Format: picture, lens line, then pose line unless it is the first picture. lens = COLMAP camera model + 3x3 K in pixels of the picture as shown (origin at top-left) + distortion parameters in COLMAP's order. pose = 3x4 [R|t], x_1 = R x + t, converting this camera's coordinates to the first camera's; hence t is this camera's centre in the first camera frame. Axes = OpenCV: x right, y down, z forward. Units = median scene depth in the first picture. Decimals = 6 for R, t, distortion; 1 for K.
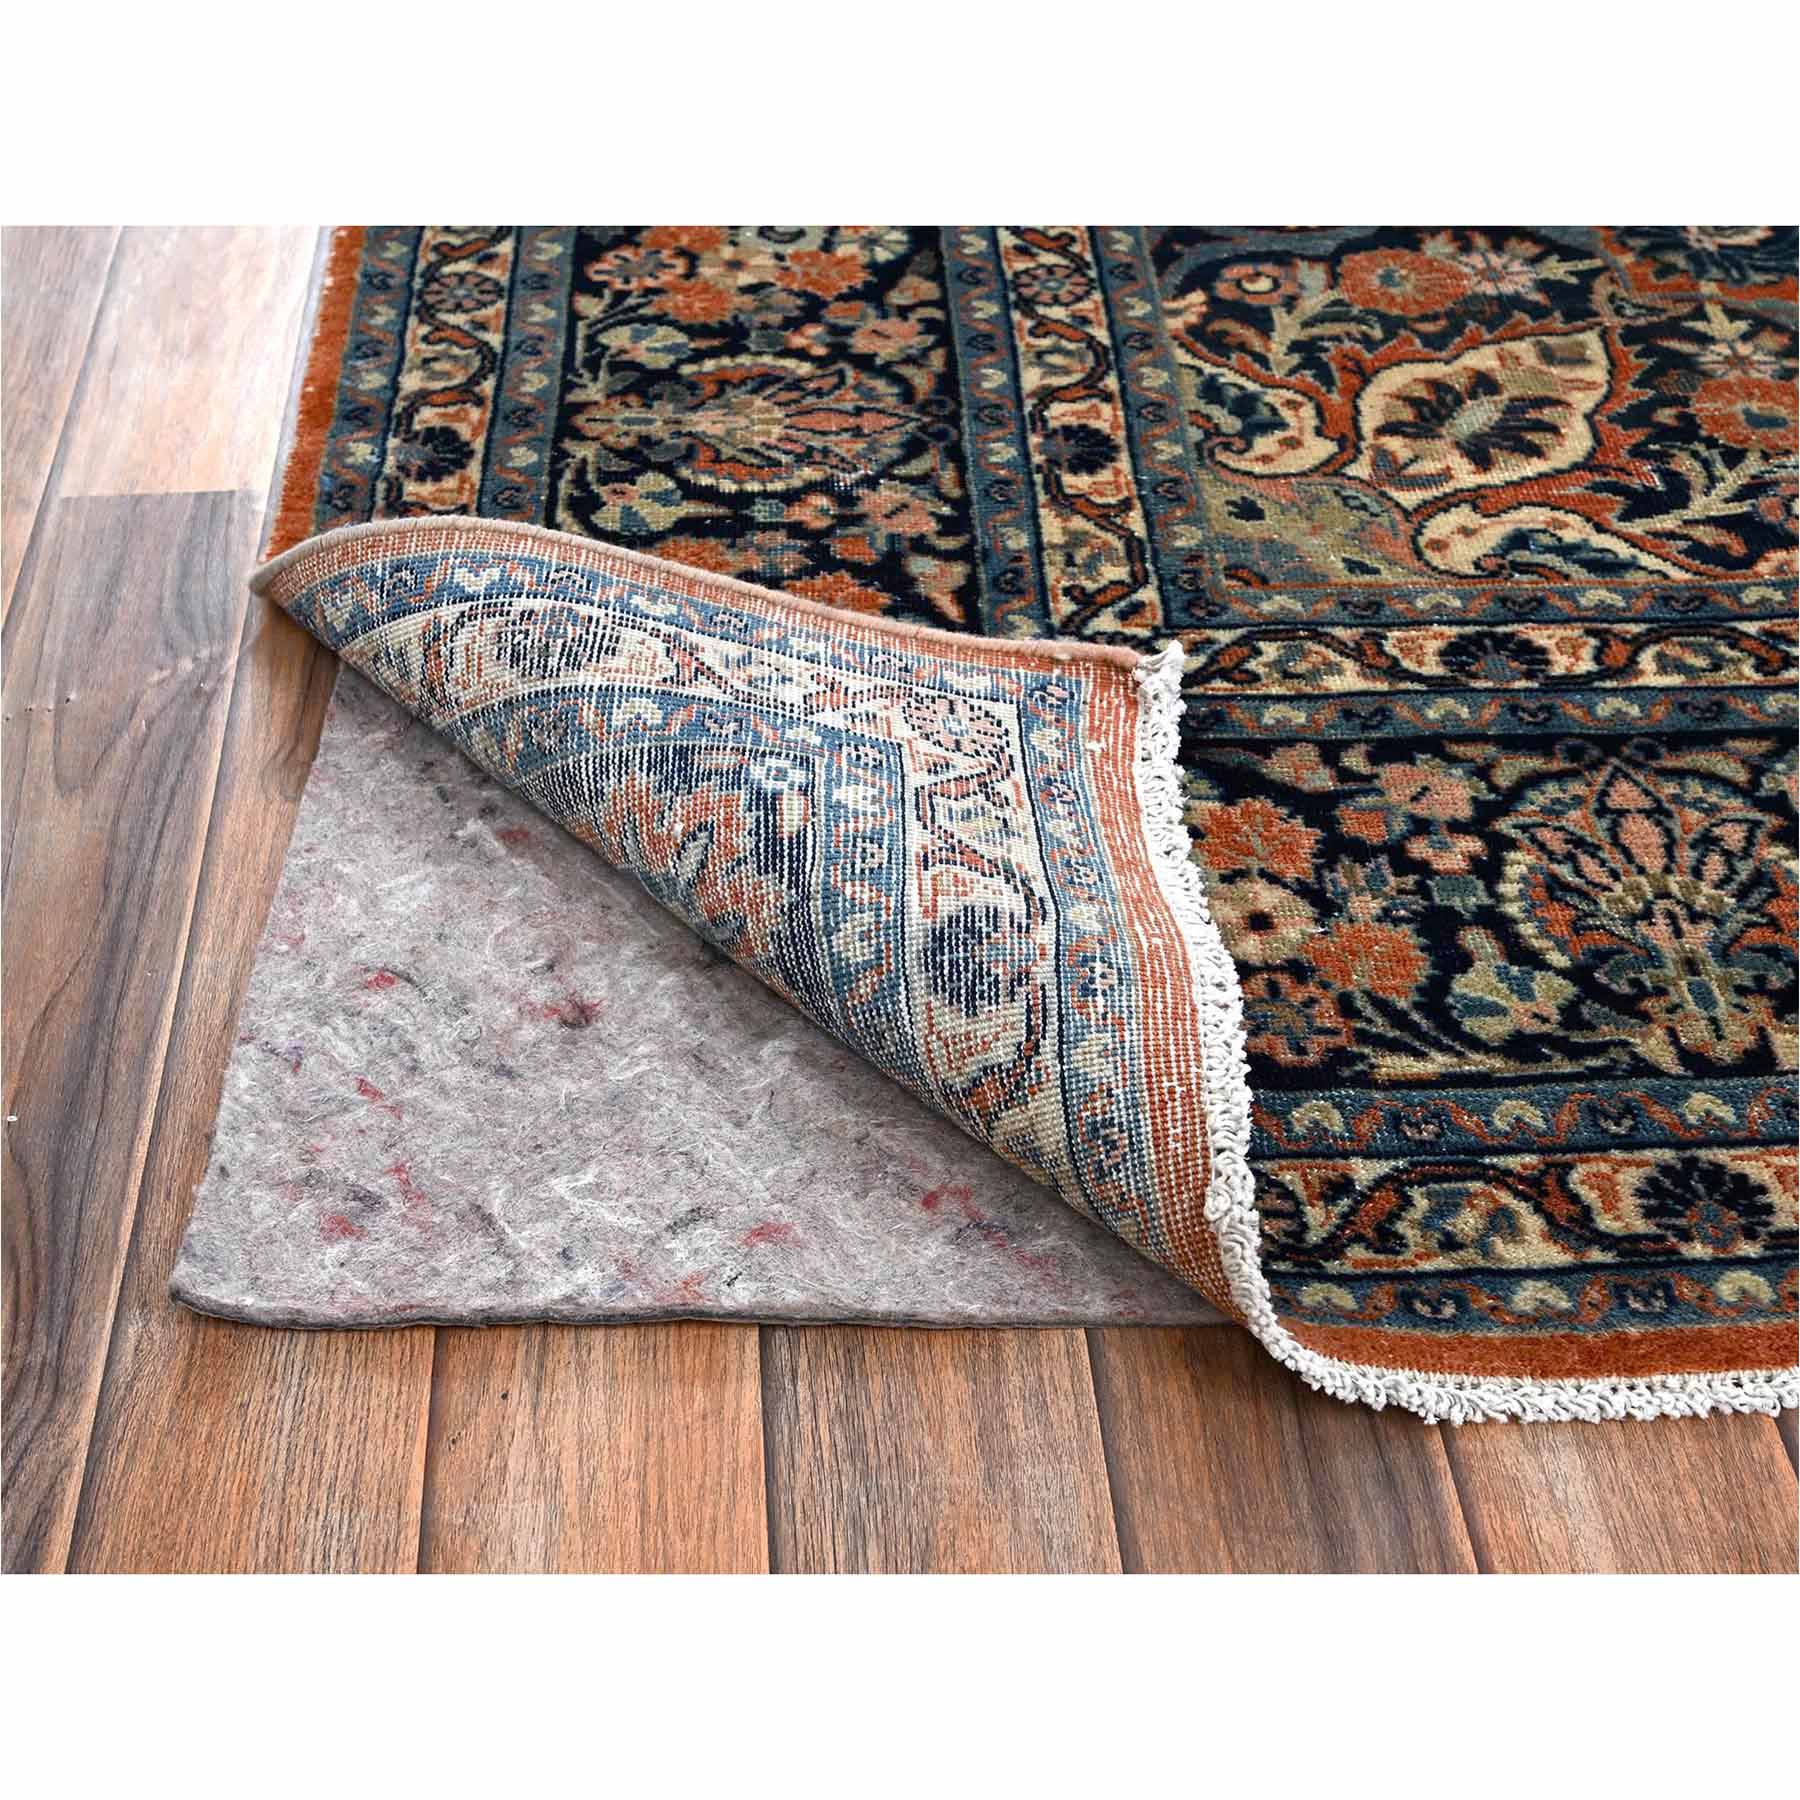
lens RADIAL K [[2123.4, 0, 900.0], [0, 2123.4, 900.0], [0, 0, 1]] dist [-0.009360, 0.027204]
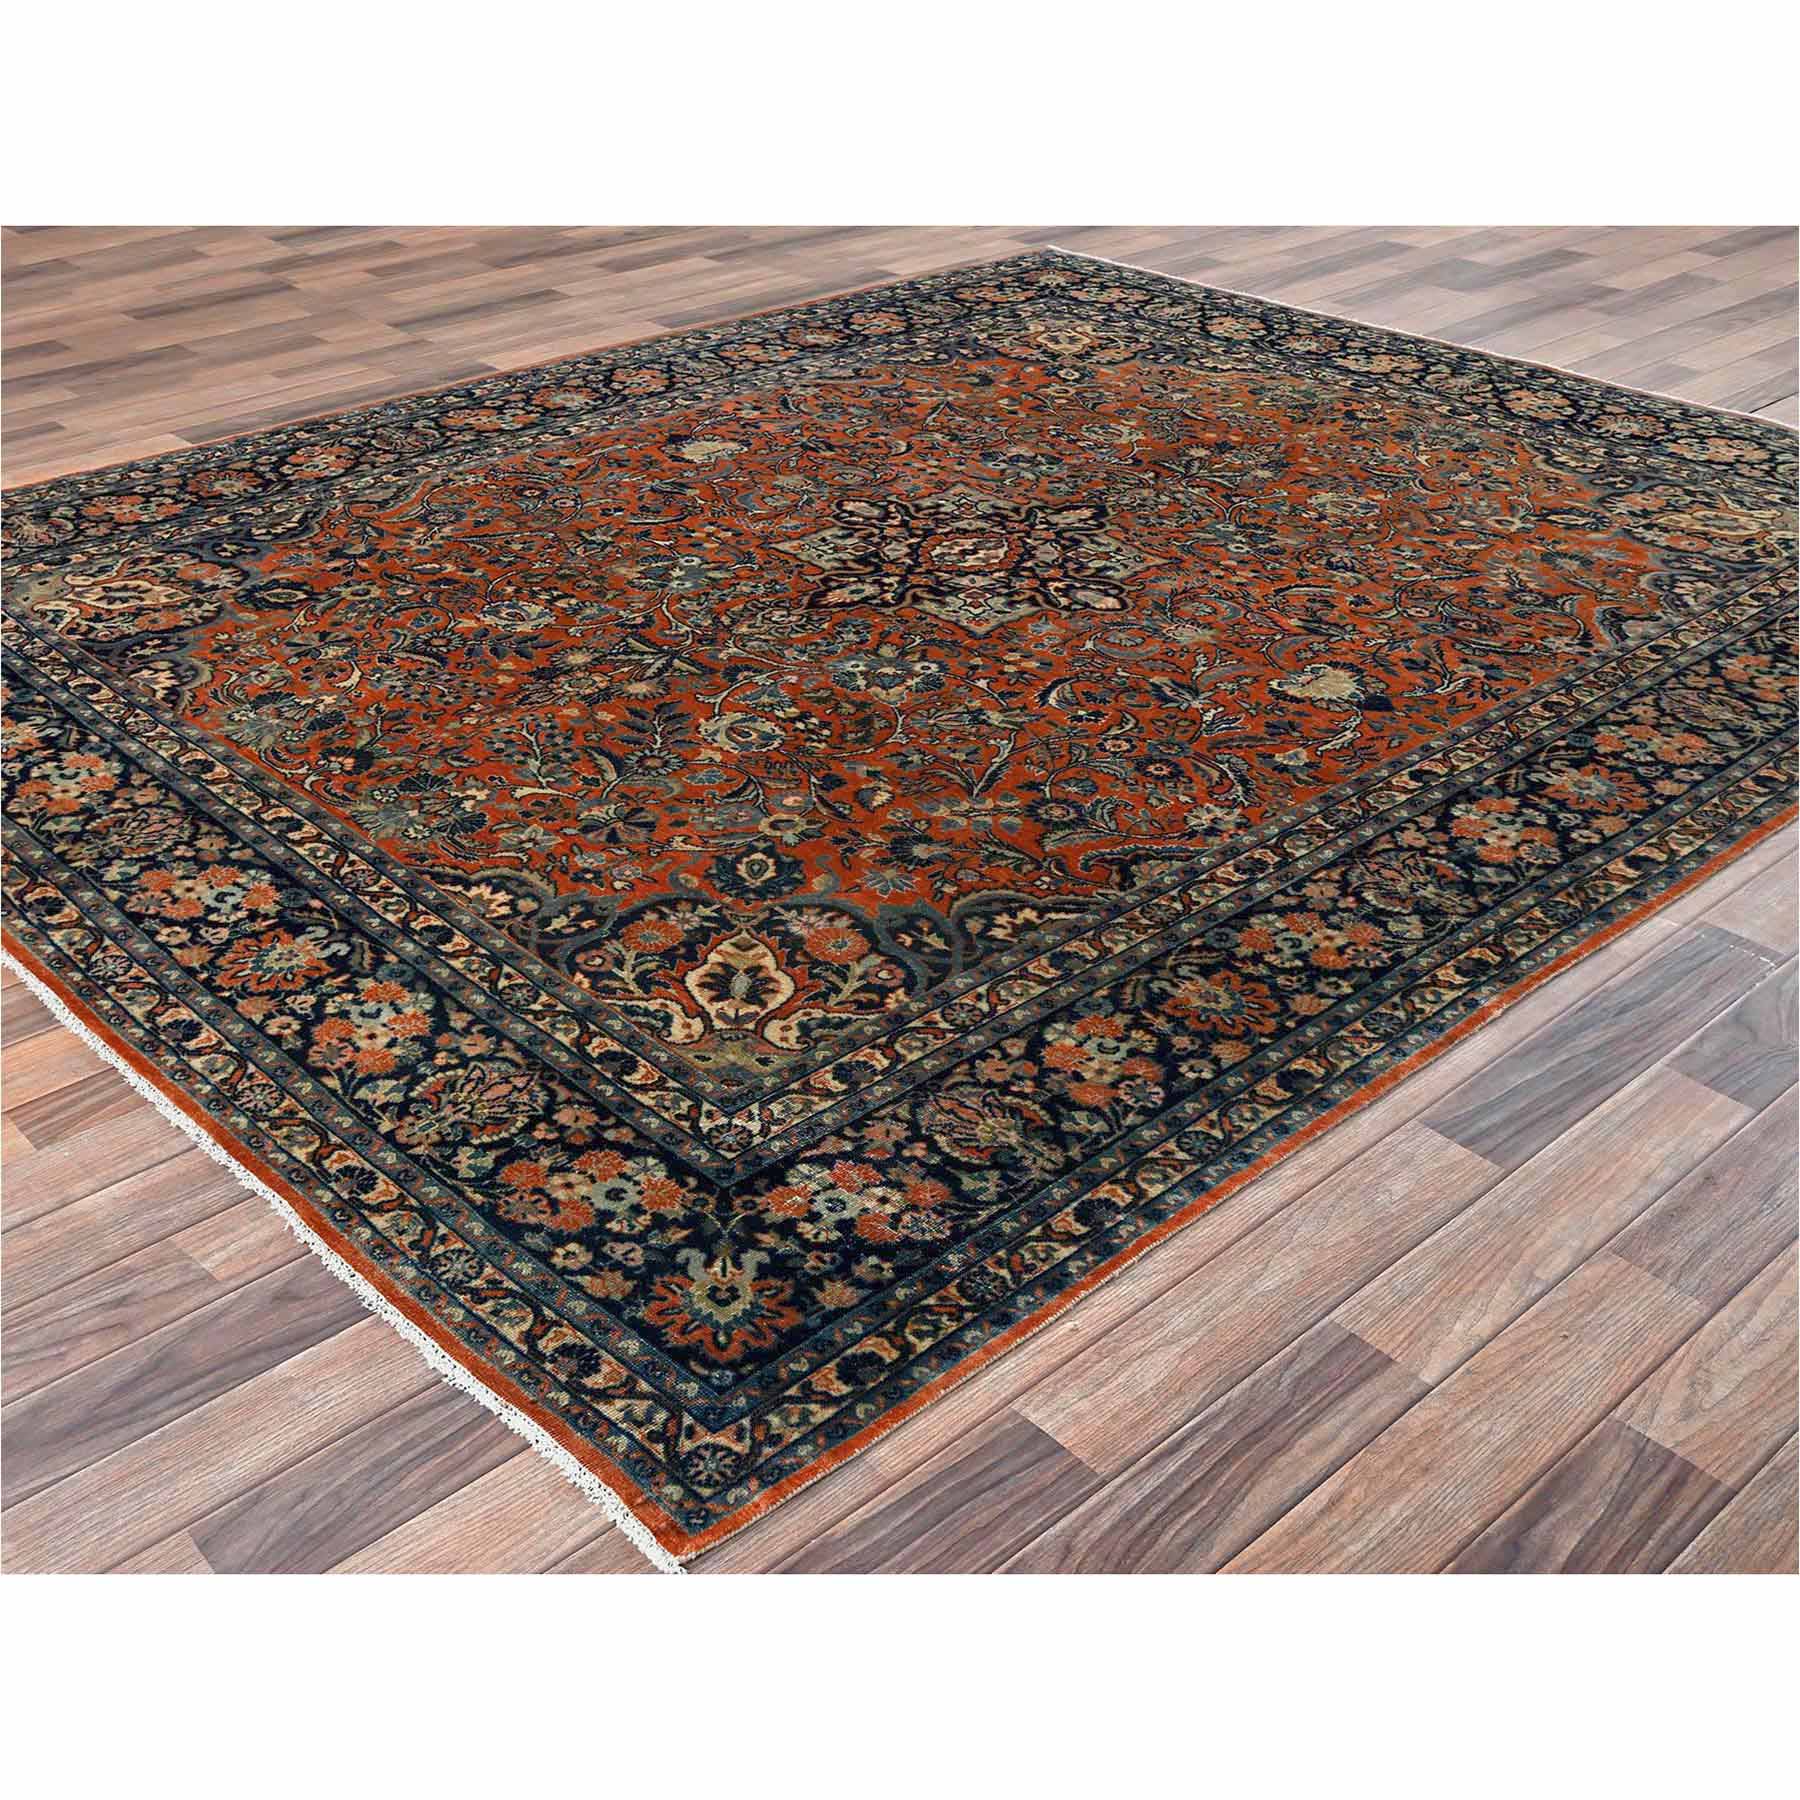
lens RADIAL K [[2050.8, 0, 900.0], [0, 2050.8, 900.0], [0, 0, 1]] dist [0.006629, -0.028123]
pose [[0.630259, 0.361558, -0.687058, 3.125493], [-0.565811, 0.819870, -0.087587, -0.245968], [0.531630, 0.443948, 0.721304, -0.287668]]
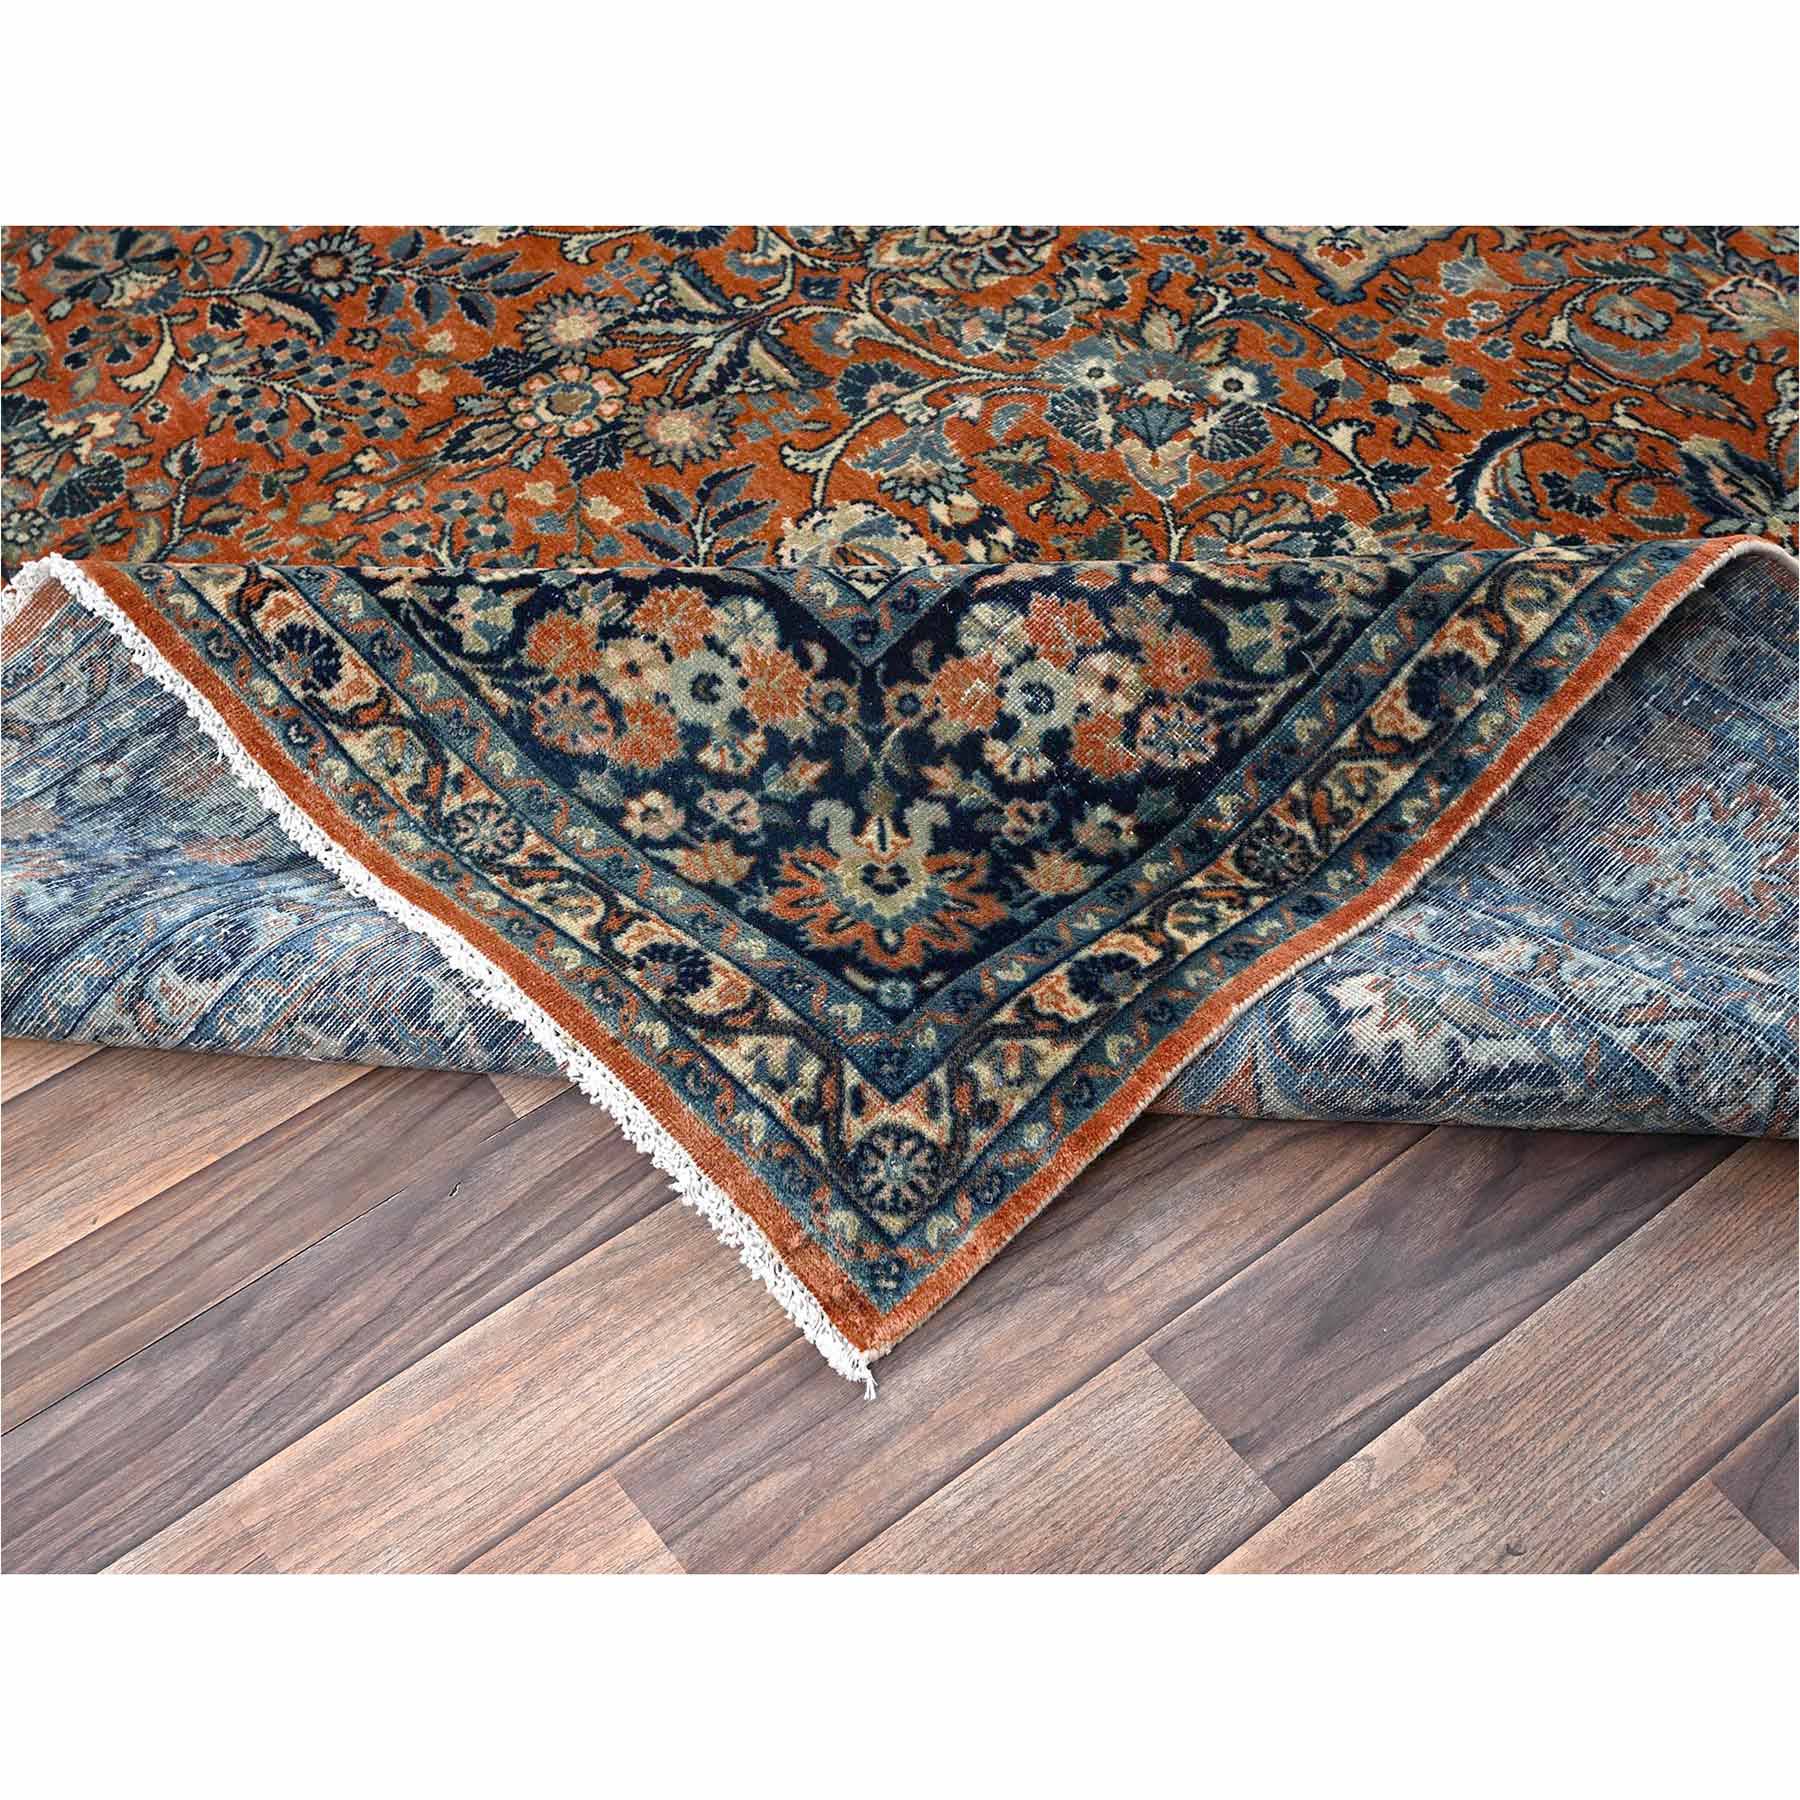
lens RADIAL K [[2123.4, 0, 900.0], [0, 2123.4, 900.0], [0, 0, 1]] dist [-0.009360, 0.027204]
pose [[0.537061, 0.632968, -0.557599, 2.084080], [-0.598251, 0.751824, 0.277230, -0.751980], [0.594694, 0.184695, 0.782450, 0.347370]]
